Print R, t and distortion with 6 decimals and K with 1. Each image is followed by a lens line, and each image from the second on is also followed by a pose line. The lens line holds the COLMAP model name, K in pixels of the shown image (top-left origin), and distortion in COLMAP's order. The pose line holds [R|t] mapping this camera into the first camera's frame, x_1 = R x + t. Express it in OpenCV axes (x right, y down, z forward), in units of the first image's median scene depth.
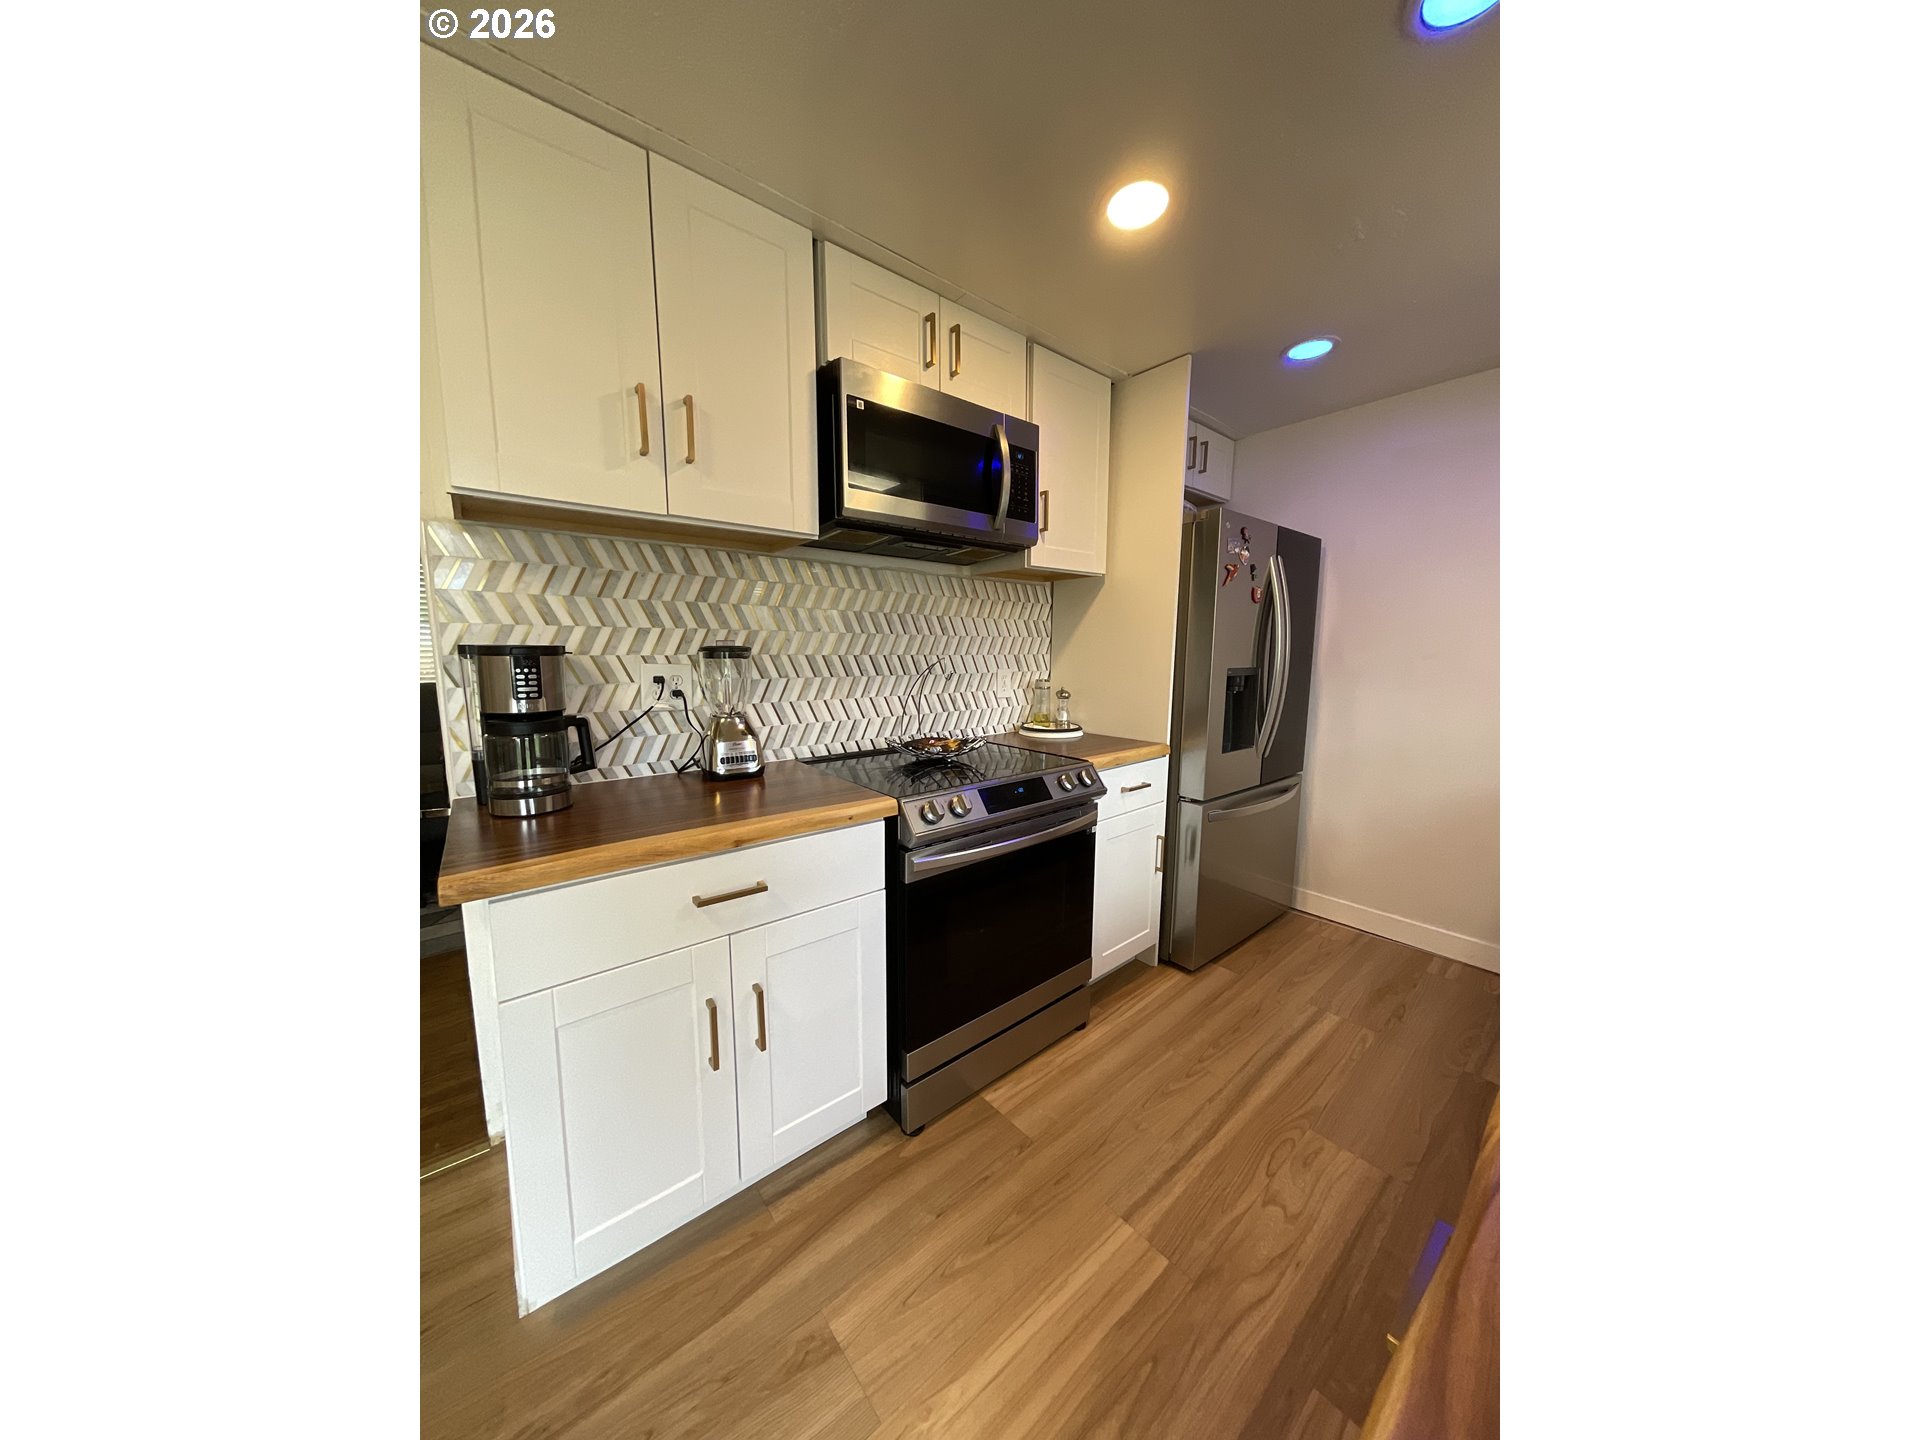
lens RADIAL K [[584.4, 0, 959.4], [0, 584.4, 706.0], [0, 0, 1]] dist [-0.000339, -0.000142]
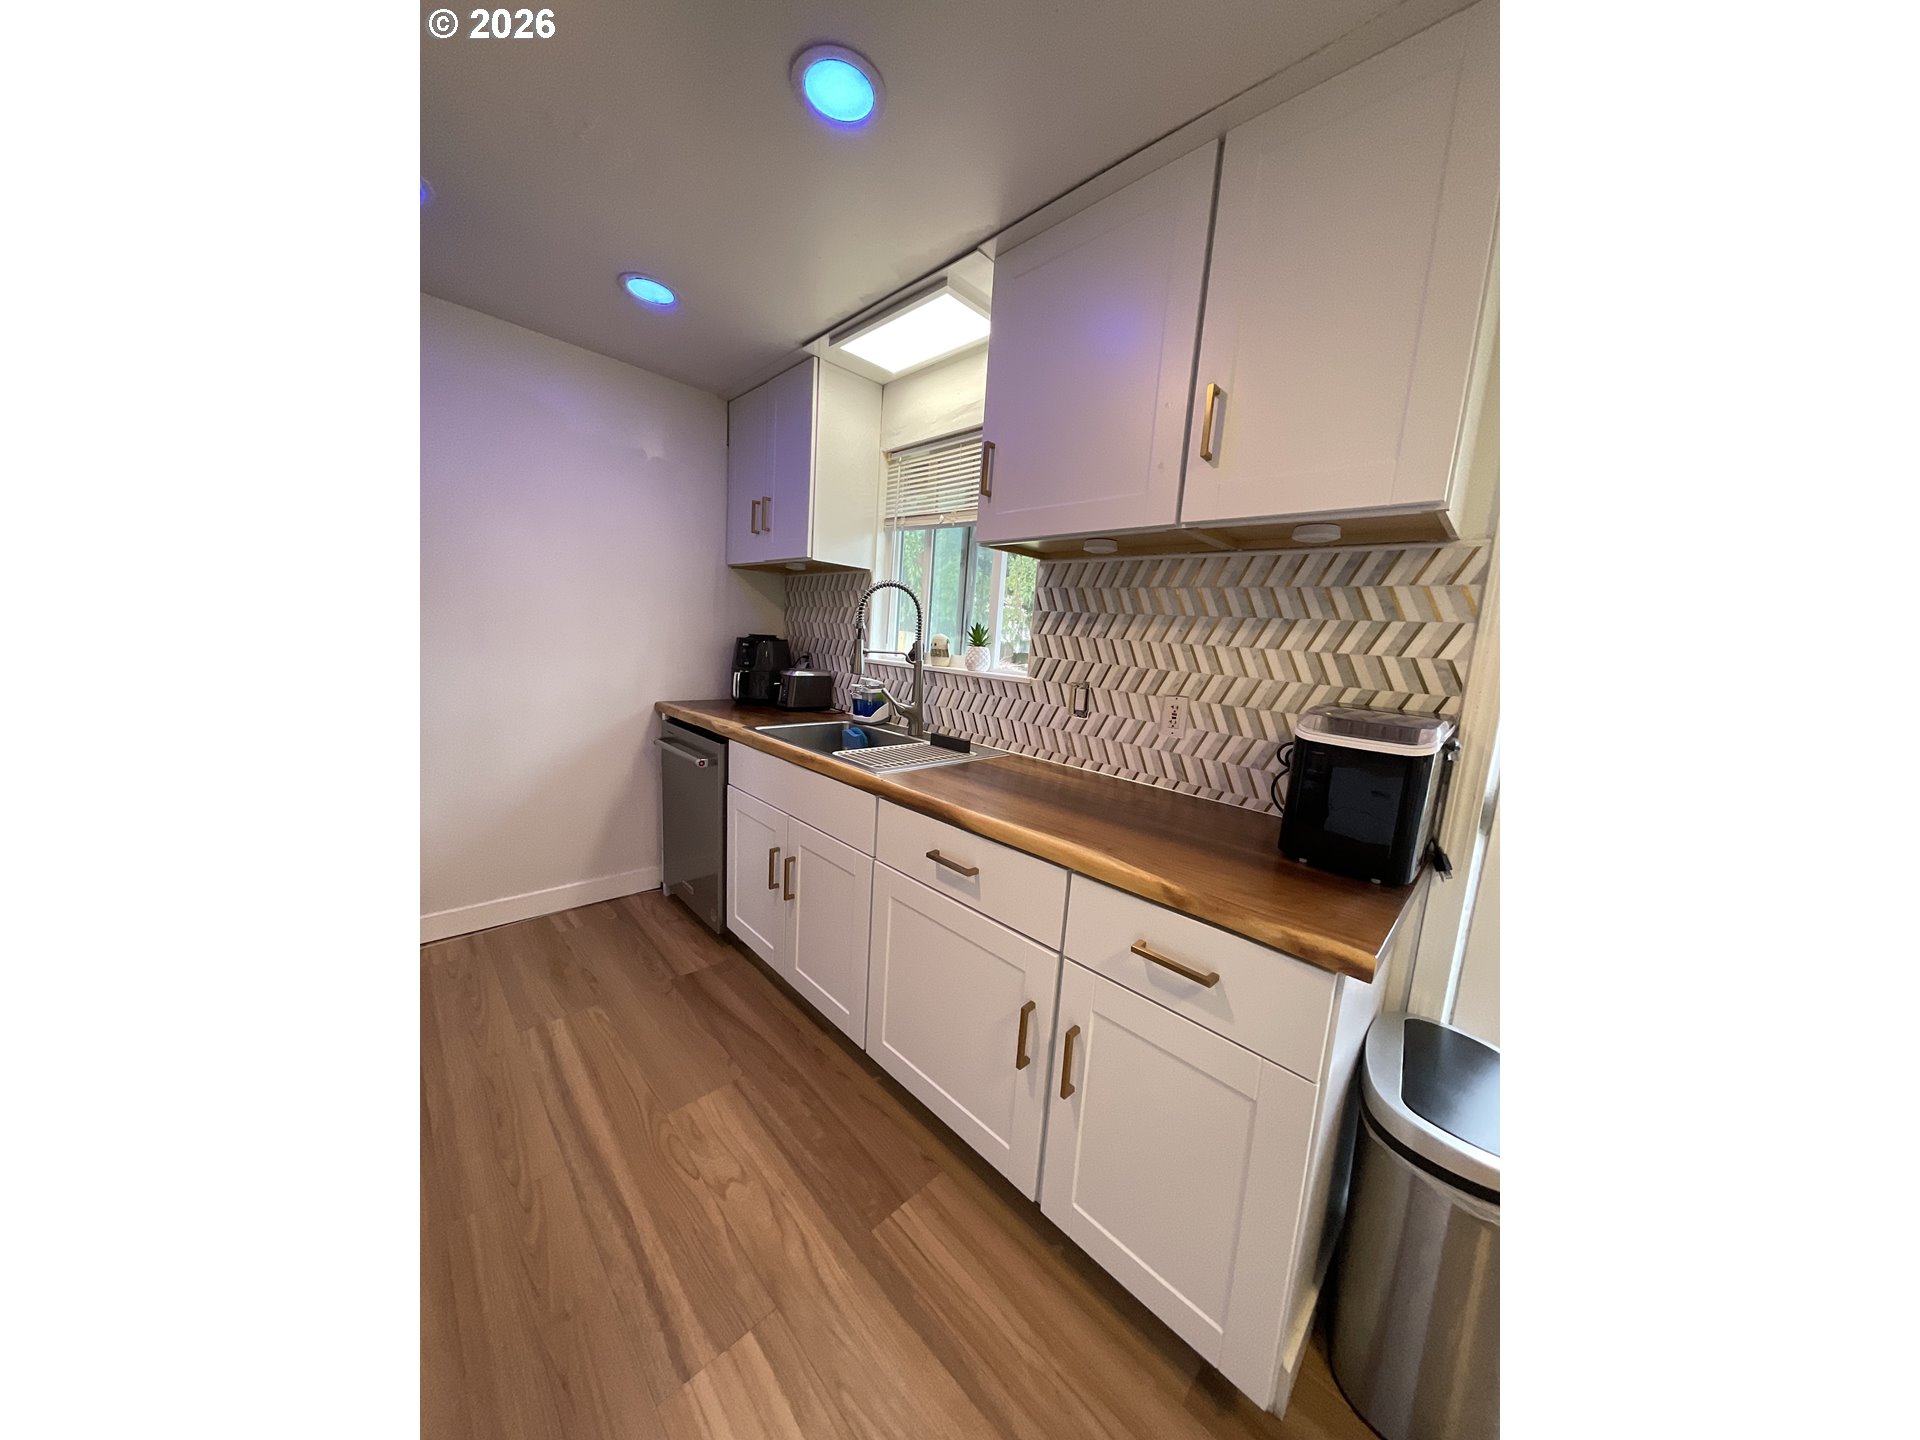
lens RADIAL K [[584.4, 0, 958.9], [0, 584.4, 720.0], [0, 0, 1]] dist [-0.000339, -0.000142]
pose [[-0.090511, -0.150755, 0.984419, -0.347313], [0.036226, 0.987324, 0.154530, -0.069611], [-0.995236, 0.049648, -0.083903, 0.633680]]
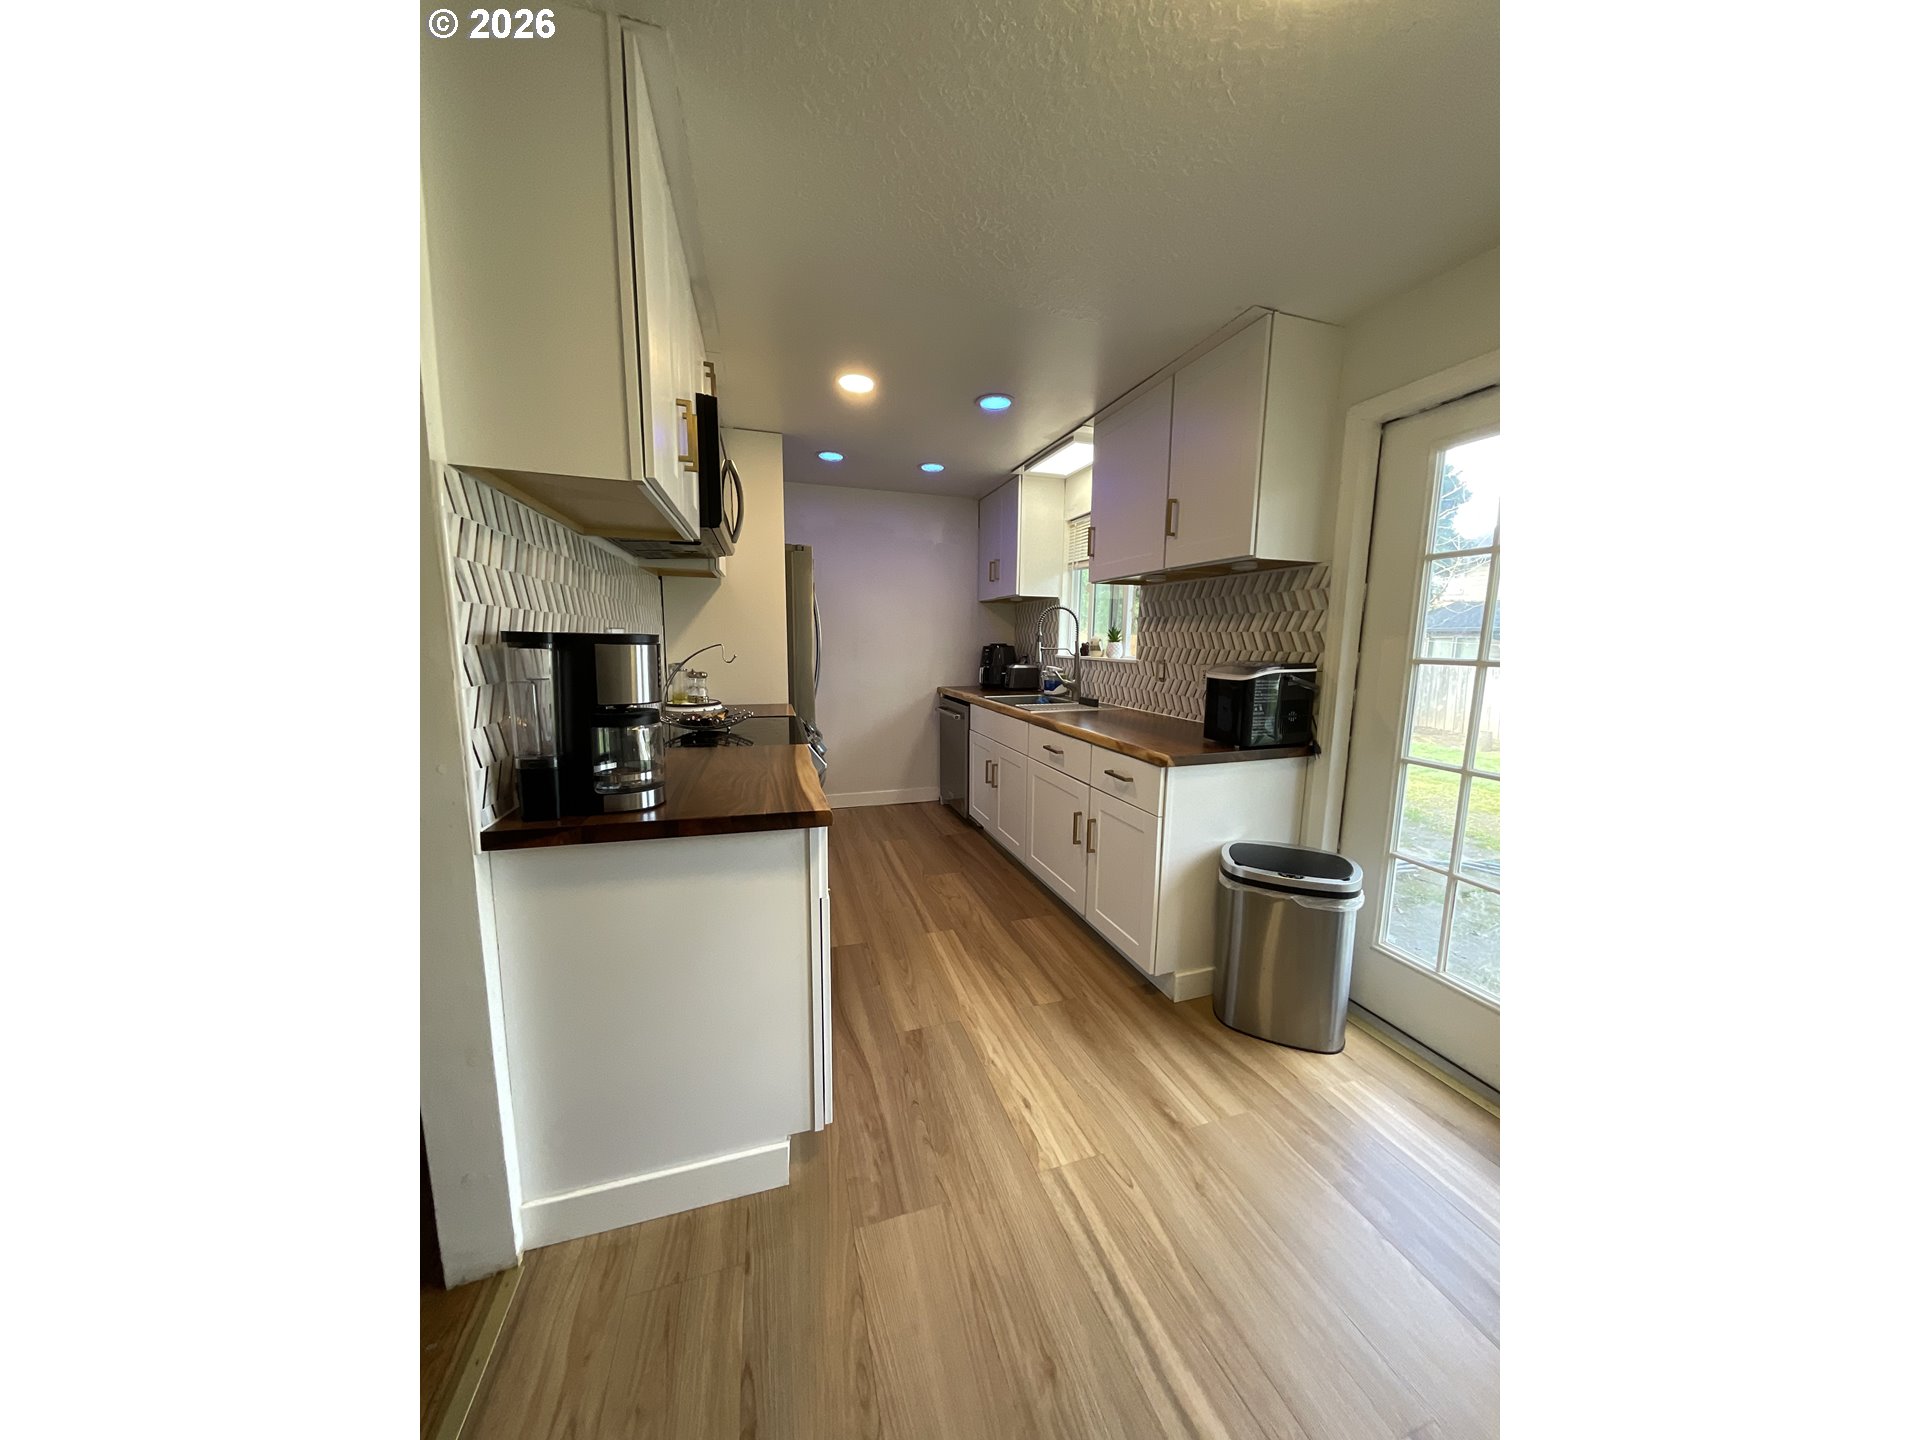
lens RADIAL K [[584.4, 0, 960.9], [0, 584.4, 722.0], [0, 0, 1]] dist [-0.000339, -0.000142]
pose [[0.373245, -0.134212, 0.917973, -1.292214], [0.089834, 0.990059, 0.108226, -0.012423], [-0.923373, 0.042070, 0.381591, 0.121804]]
